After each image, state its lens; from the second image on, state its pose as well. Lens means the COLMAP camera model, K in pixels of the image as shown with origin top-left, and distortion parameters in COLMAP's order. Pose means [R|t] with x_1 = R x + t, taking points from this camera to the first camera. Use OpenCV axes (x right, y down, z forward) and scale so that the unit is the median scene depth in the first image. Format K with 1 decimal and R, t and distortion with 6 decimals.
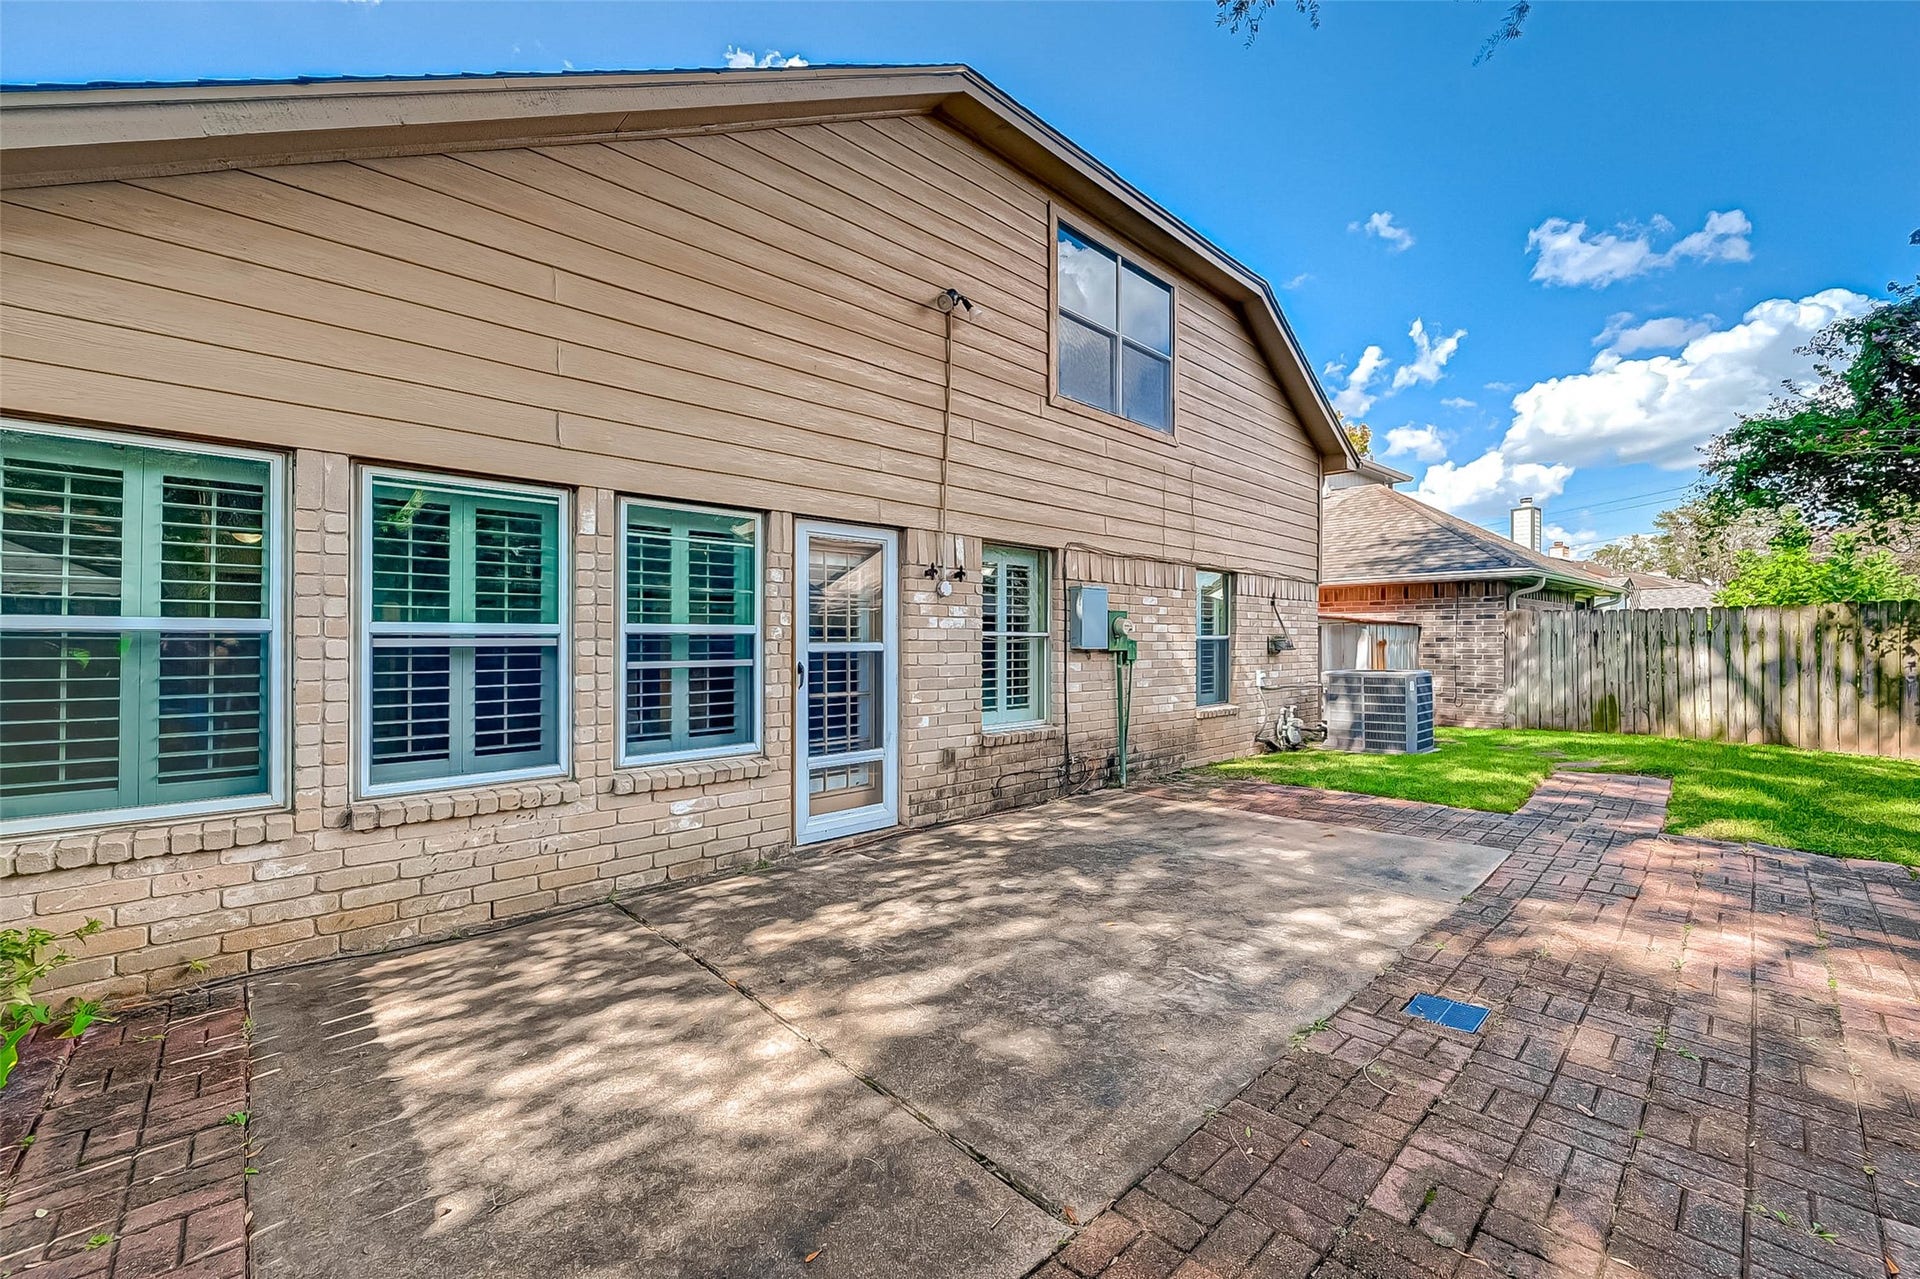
lens RADIAL K [[771.2, 0, 953.7], [0, 771.2, 647.4], [0, 0, 1]] dist [0.021265, -0.000043]
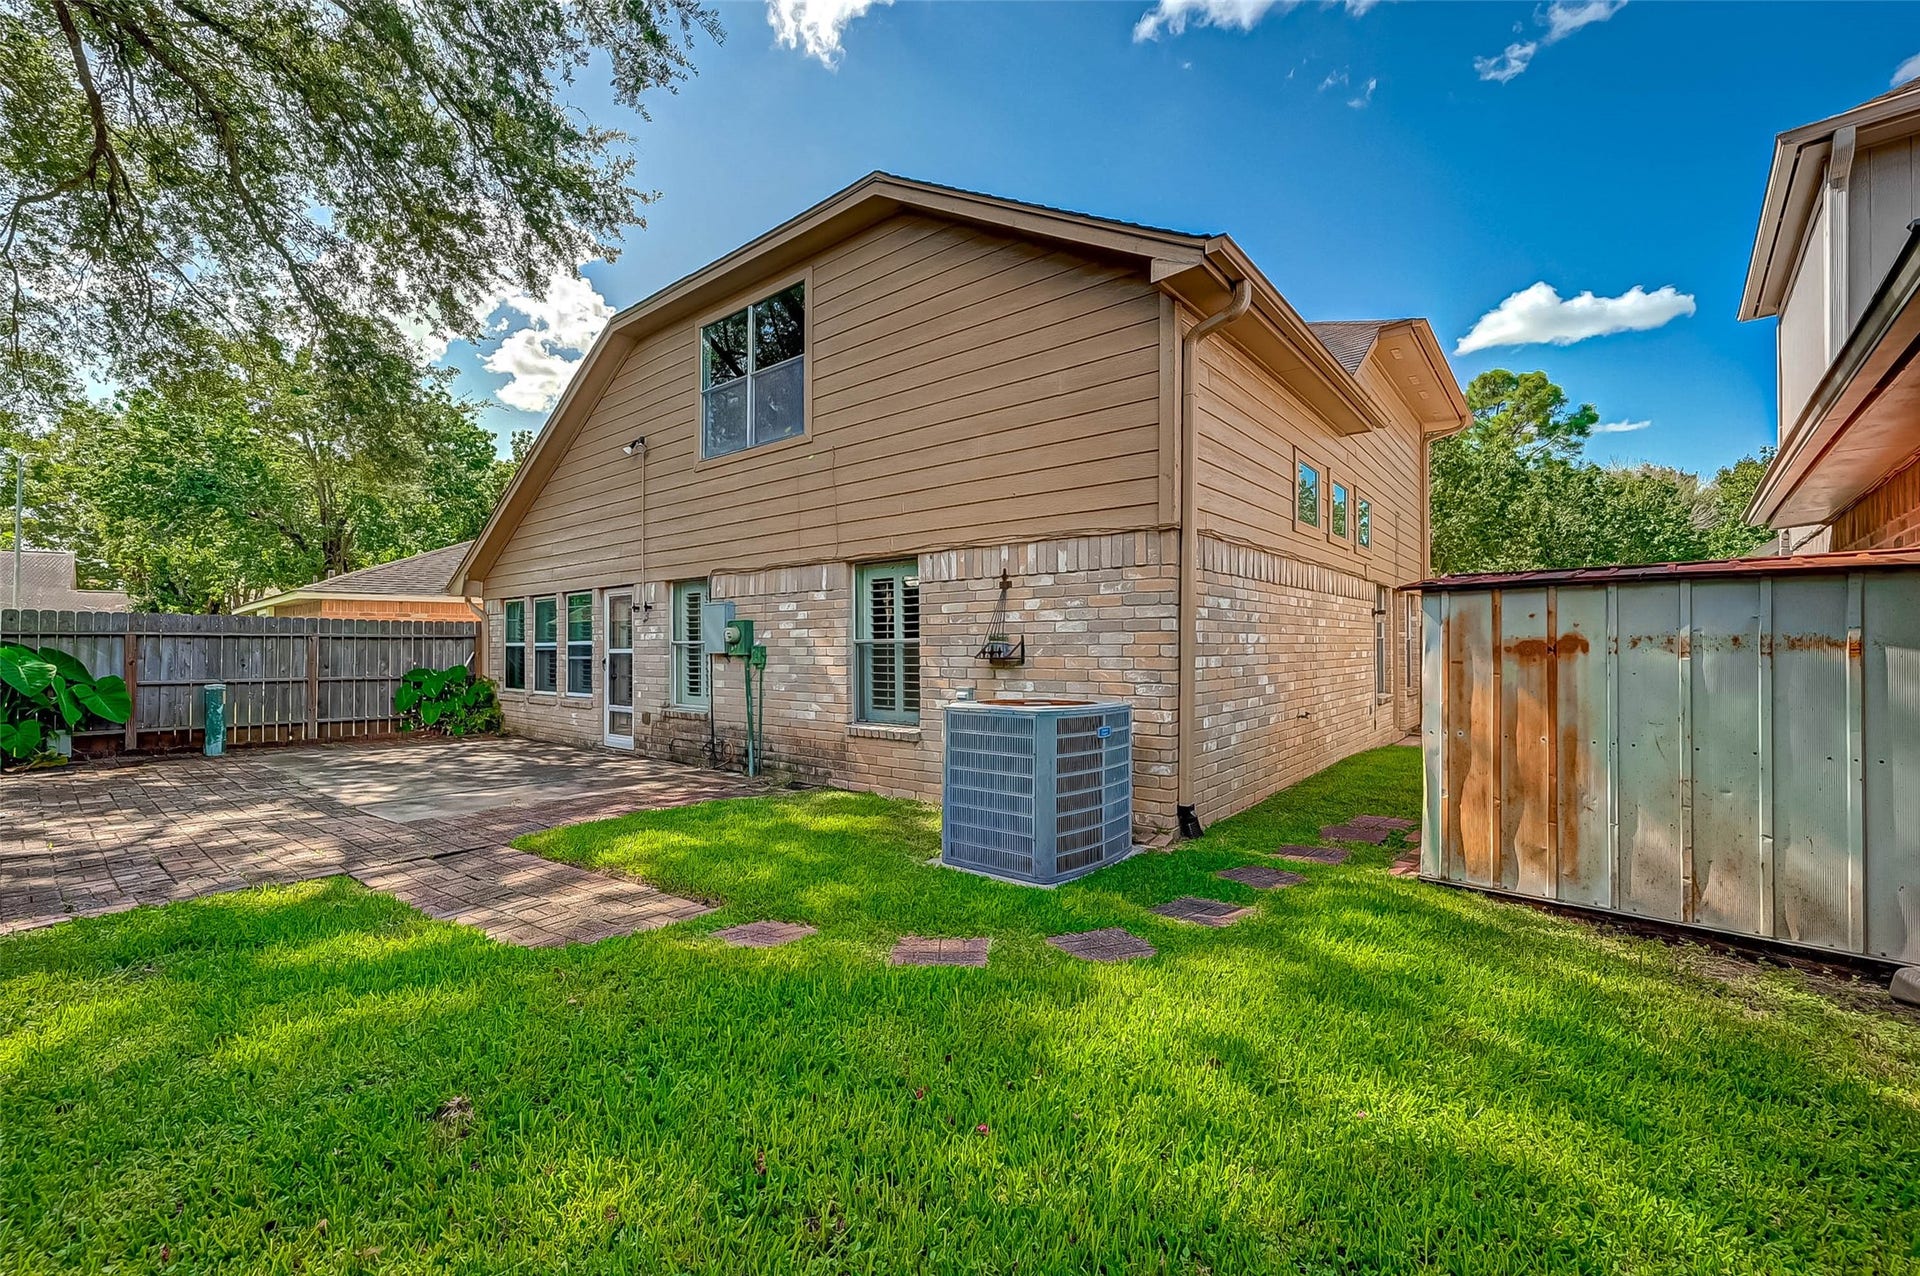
lens RADIAL K [[771.2, 0, 953.7], [0, 771.2, 645.9], [0, 0, 1]] dist [0.021265, -0.000043]
pose [[0.117285, -0.003611, -0.993092, 1.302447], [-0.003380, 0.999986, -0.004035, -0.005470], [0.993093, 0.003830, 0.117271, 1.105358]]
